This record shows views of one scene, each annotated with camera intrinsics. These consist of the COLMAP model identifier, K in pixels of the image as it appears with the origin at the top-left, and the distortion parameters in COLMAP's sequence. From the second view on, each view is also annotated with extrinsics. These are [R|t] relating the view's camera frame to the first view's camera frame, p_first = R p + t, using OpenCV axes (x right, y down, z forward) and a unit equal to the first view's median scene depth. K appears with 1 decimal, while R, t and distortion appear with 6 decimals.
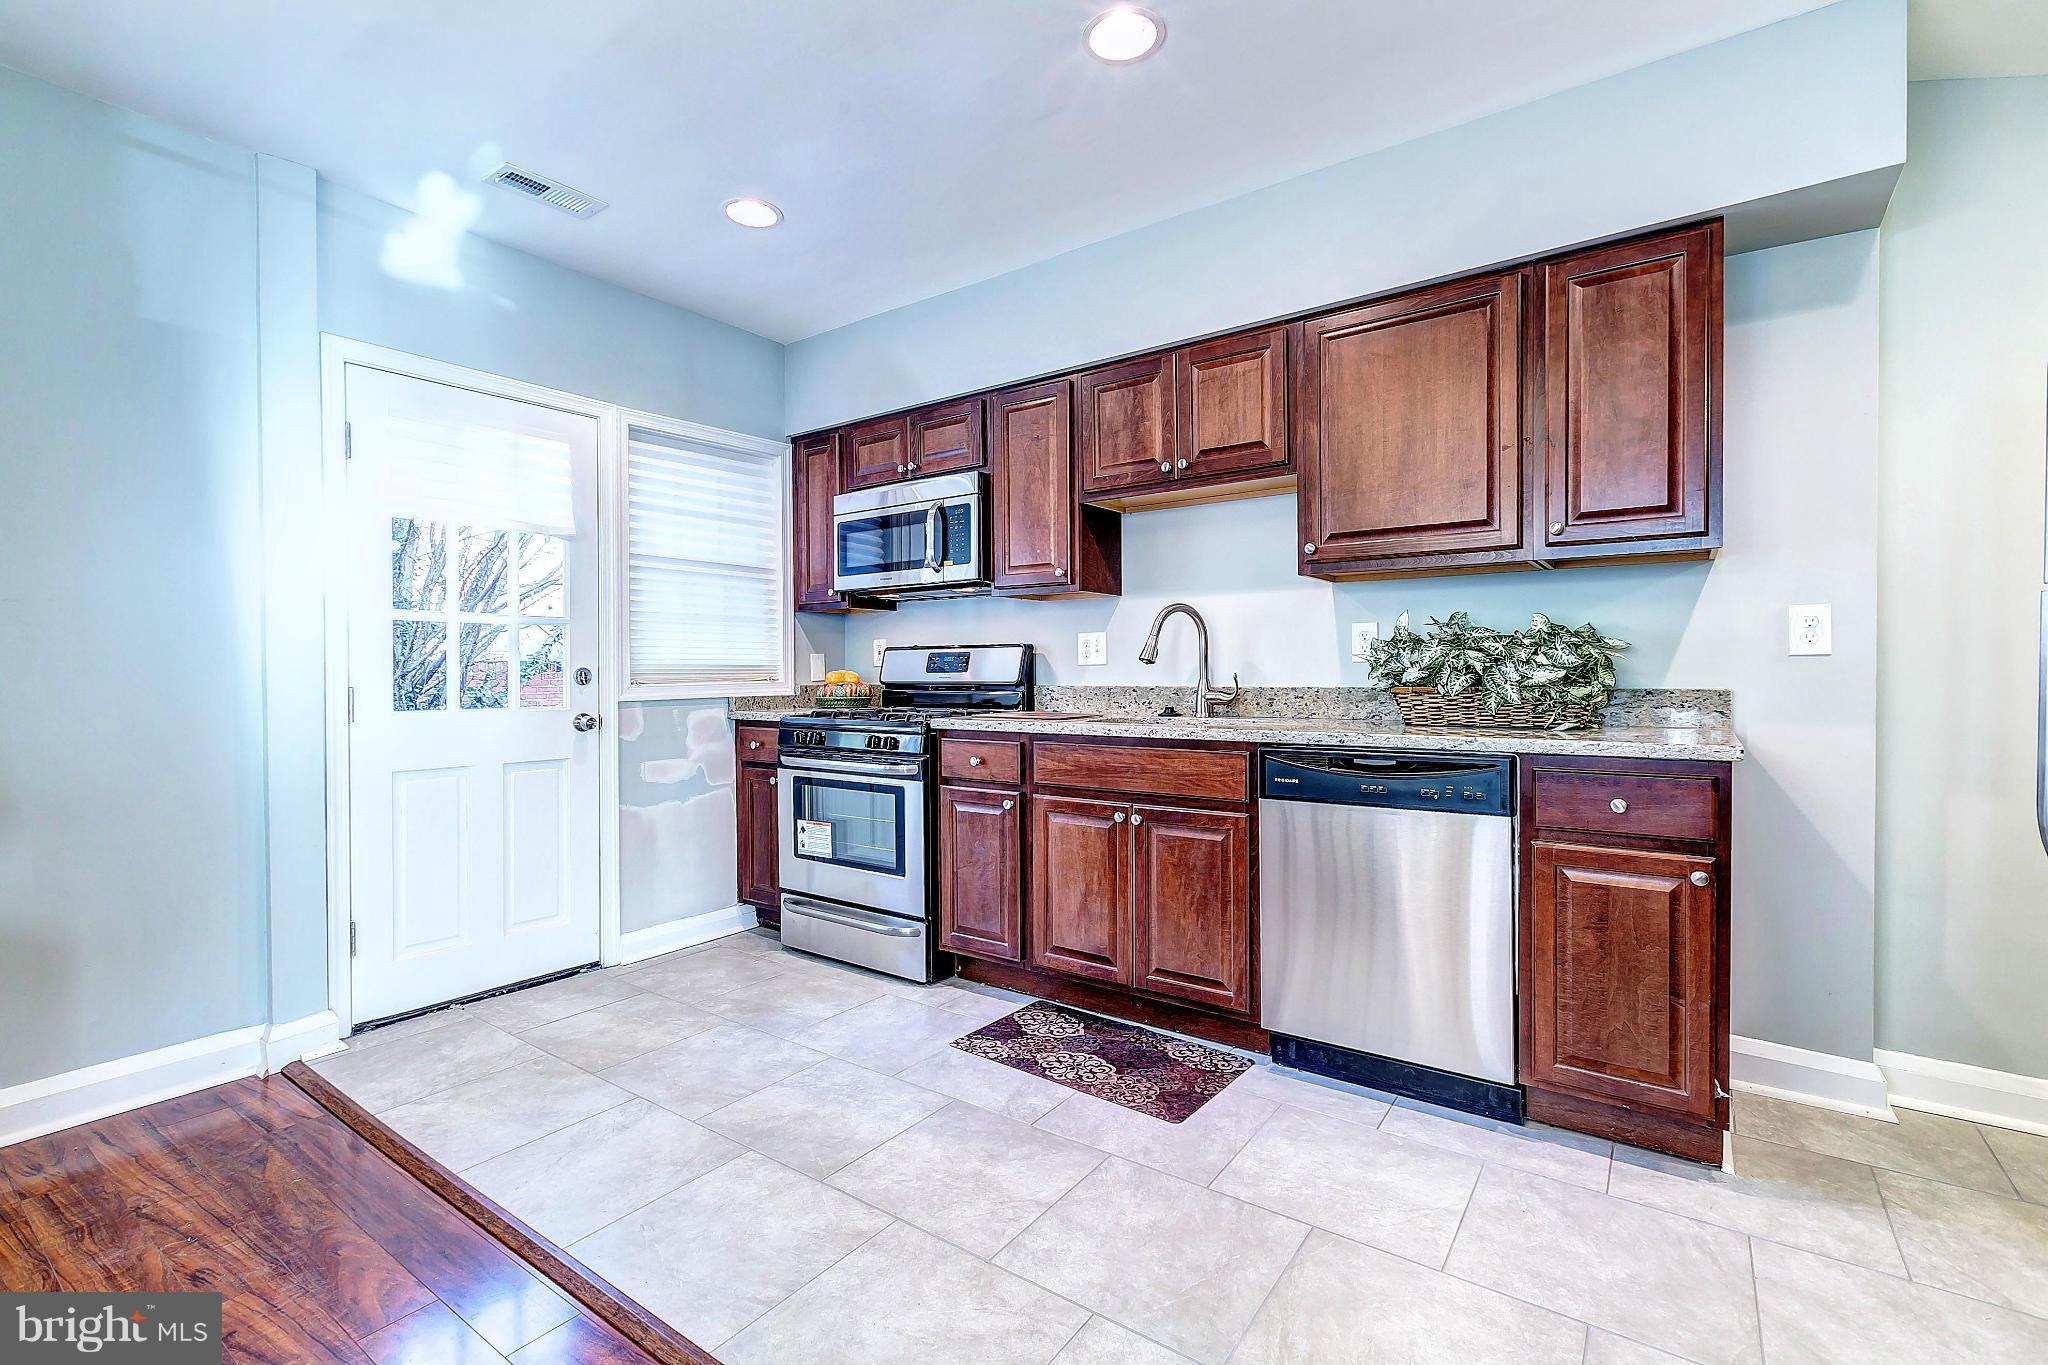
lens RADIAL K [[913.4, 0, 1015.3], [0, 913.4, 678.7], [0, 0, 1]] dist [0.003484, -0.001437]
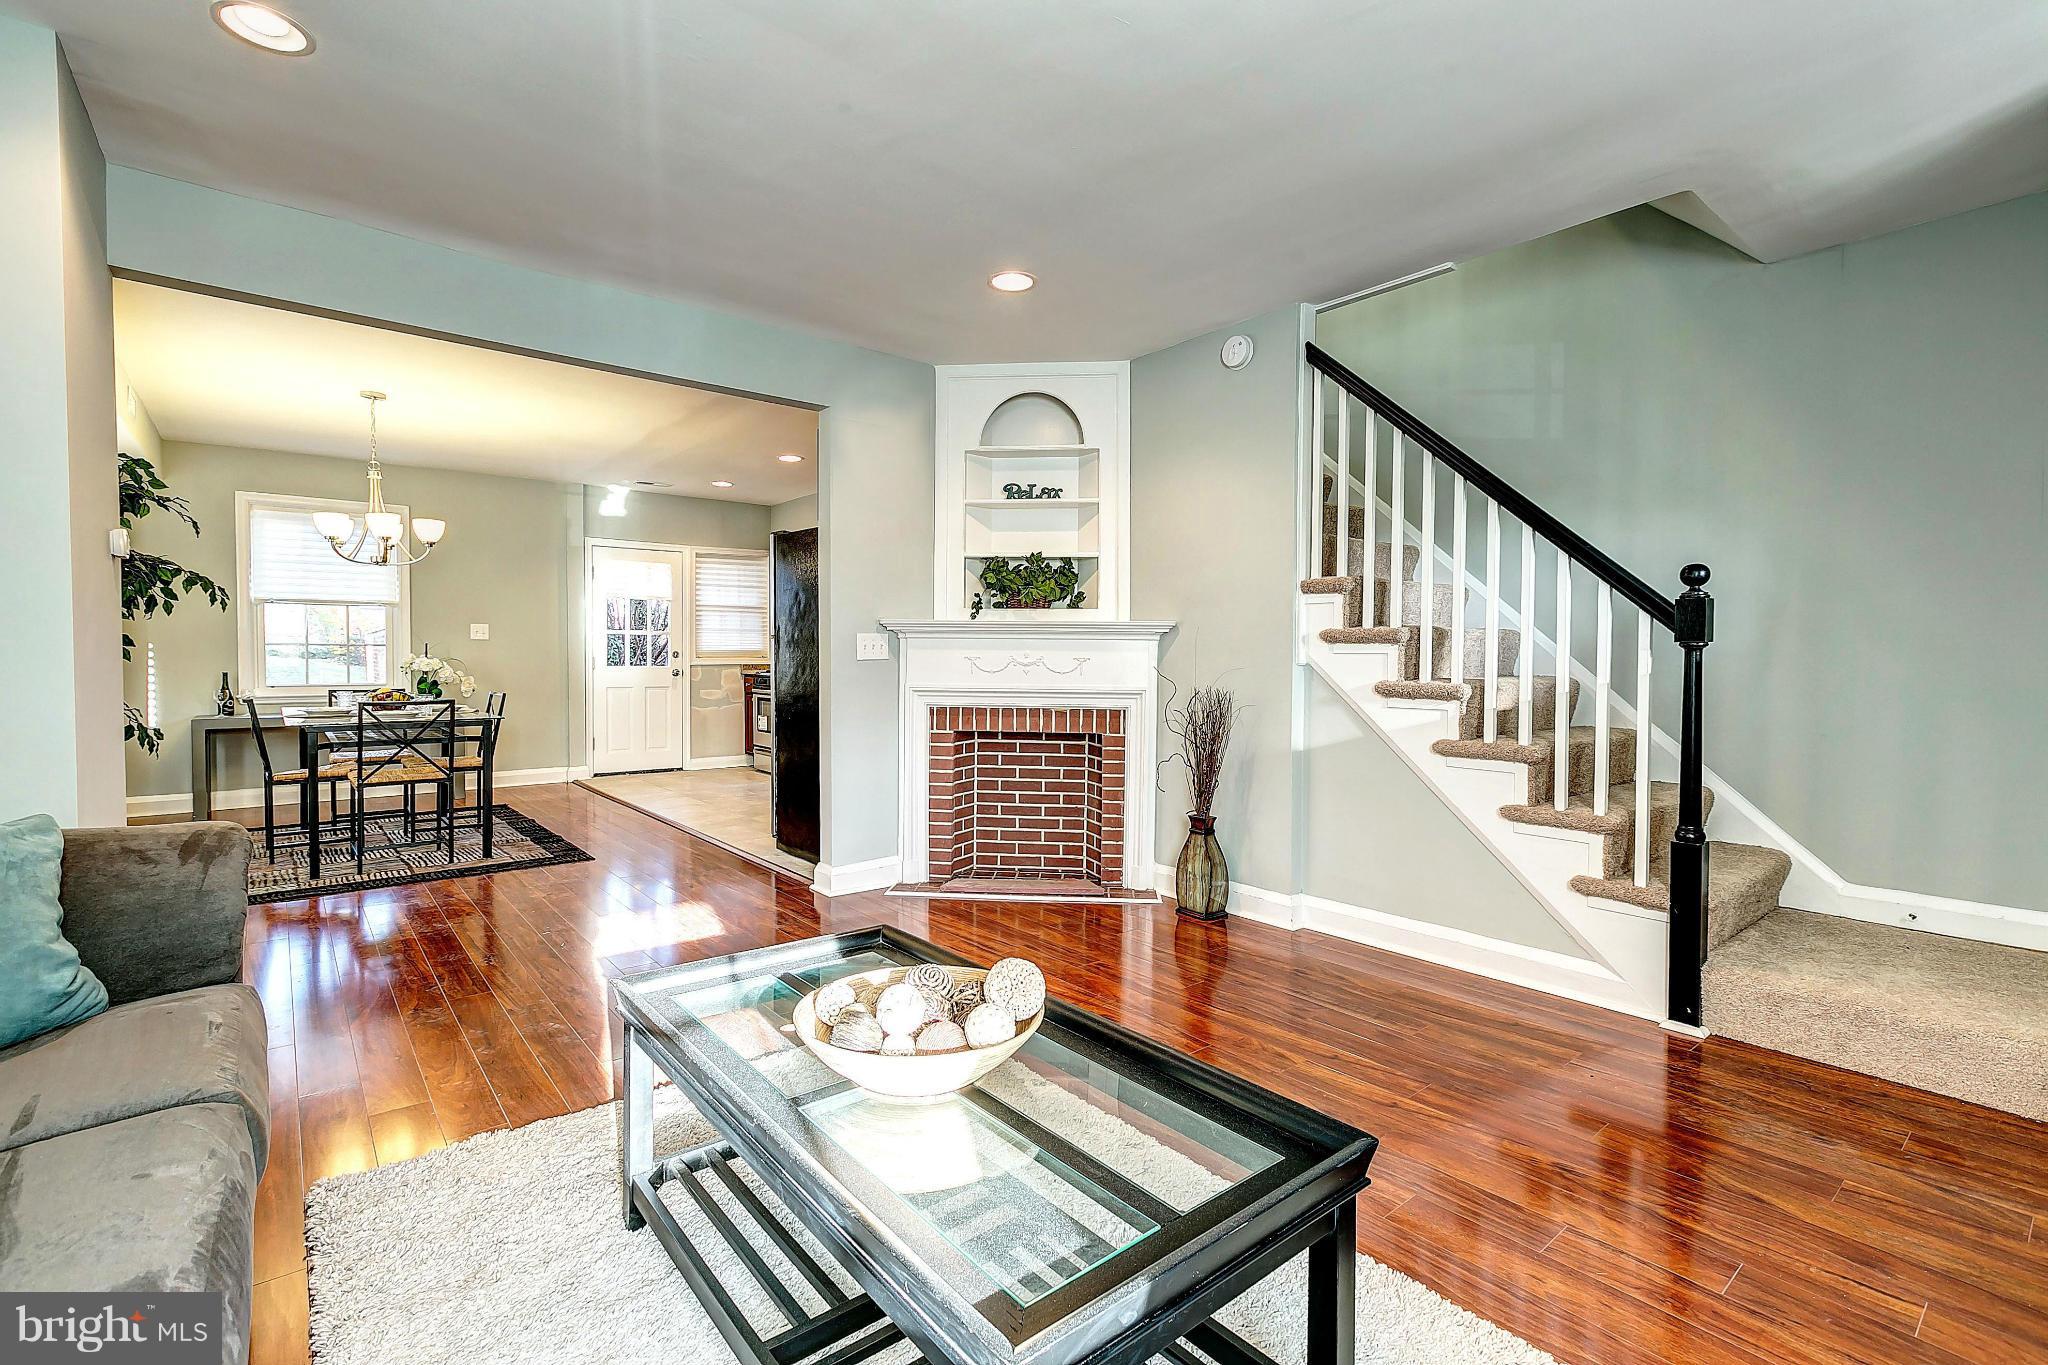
lens RADIAL K [[913.4, 0, 1016.8], [0, 913.4, 678.1], [0, 0, 1]] dist [0.003484, -0.001437]
pose [[0.967878, 0.016032, -0.250910, 1.264471], [-0.011627, 0.999751, 0.019028, 0.004435], [0.251153, -0.015500, 0.967823, -1.427662]]
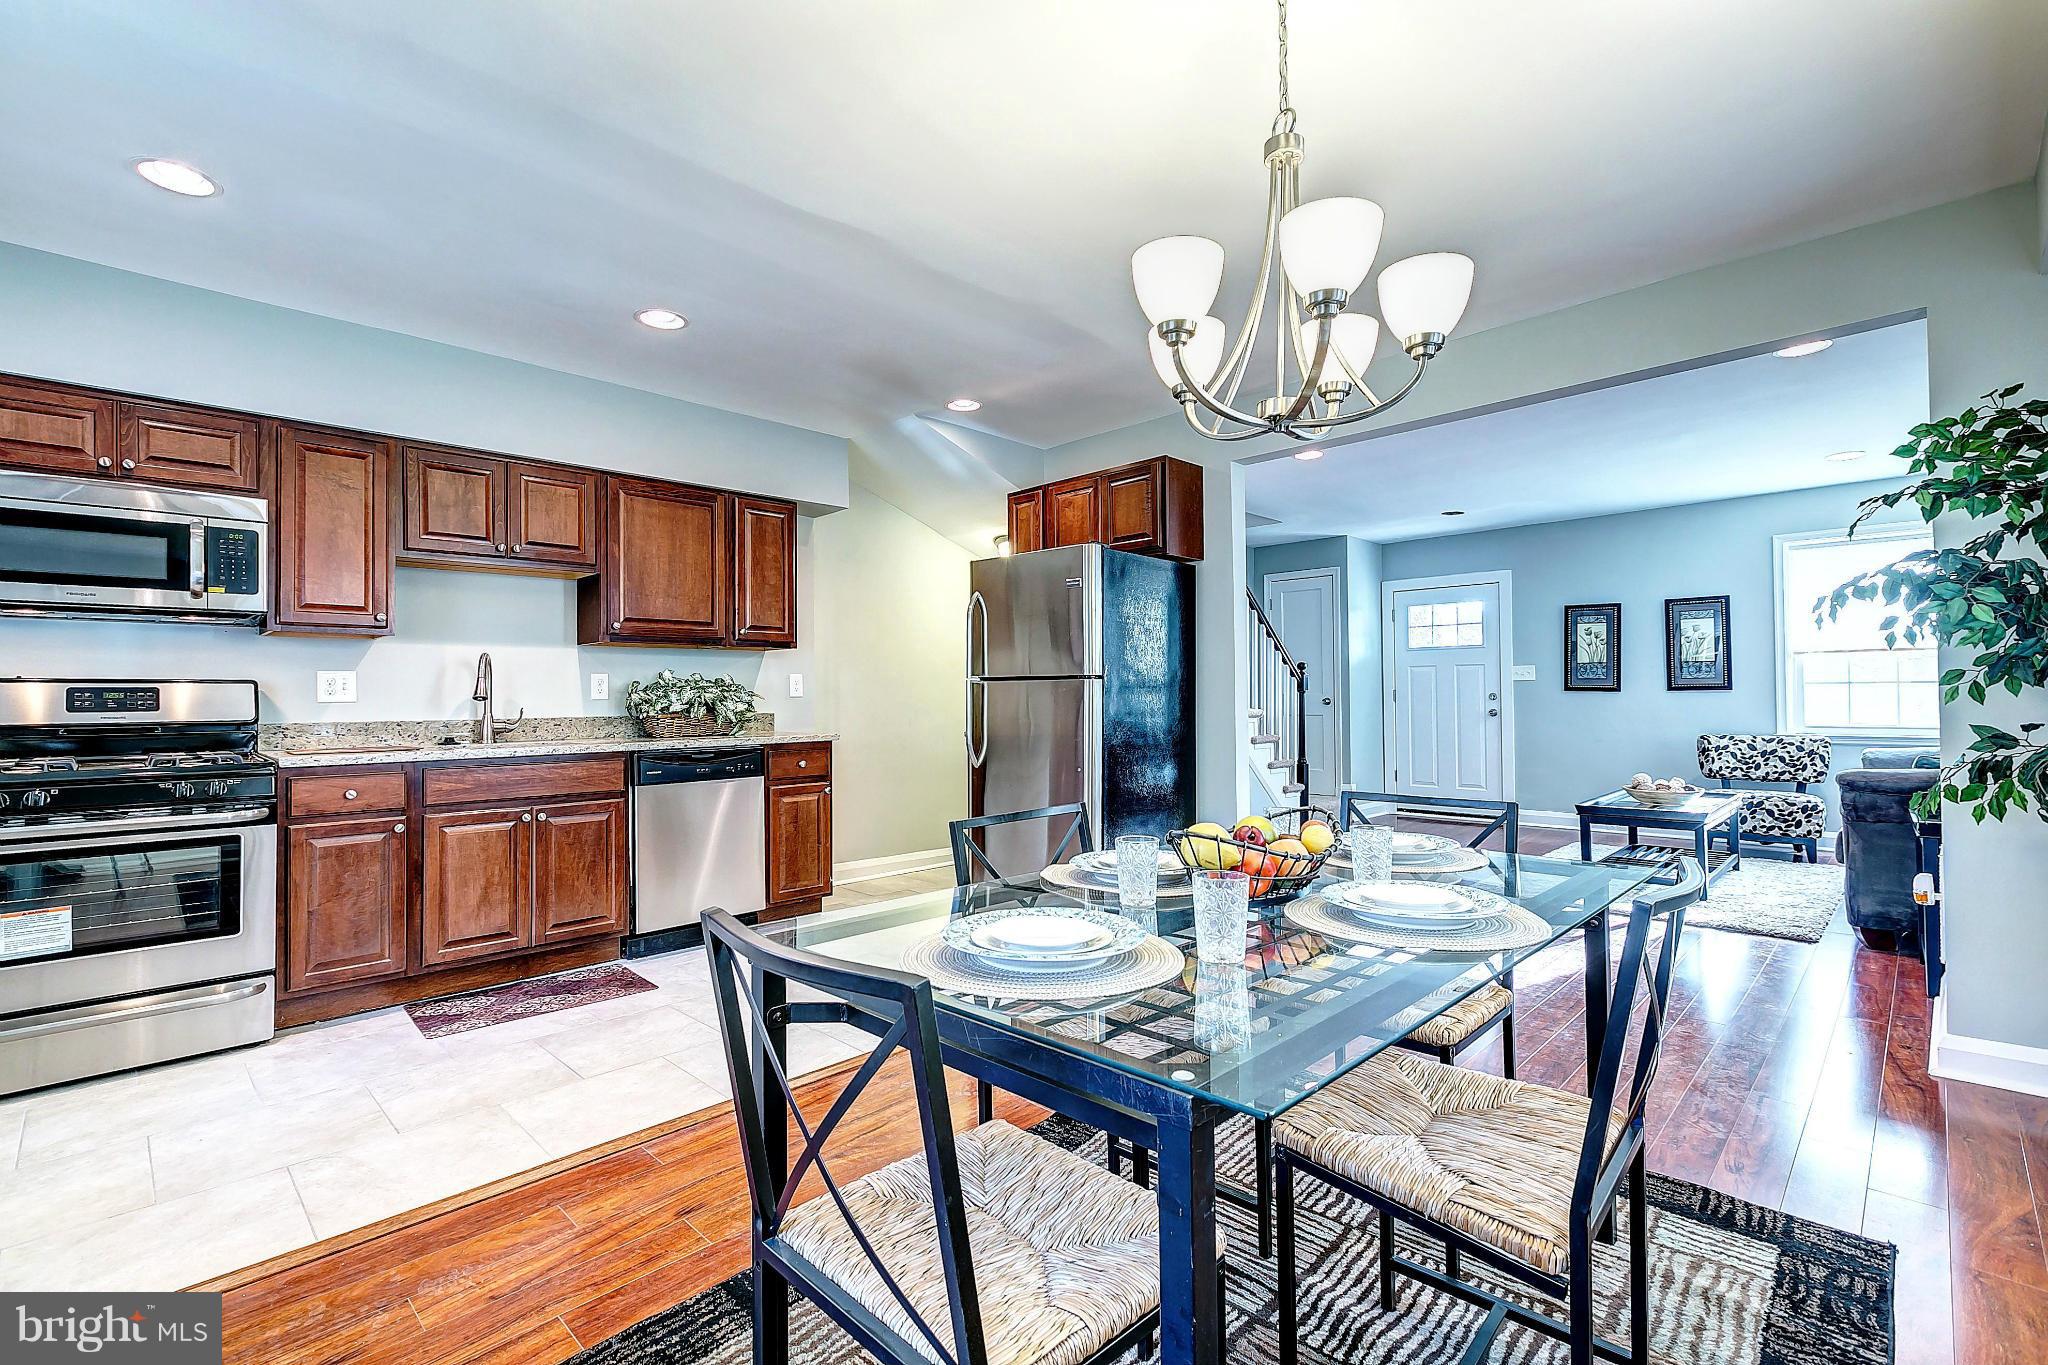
lens RADIAL K [[913.4, 0, 1013.8], [0, 913.4, 679.8], [0, 0, 1]] dist [0.003484, -0.001437]
pose [[0.153107, 0.024729, 0.987900, -1.022830], [0.018653, 0.999436, -0.027909, 0.003586], [-0.988034, 0.022700, 0.152559, 0.100934]]
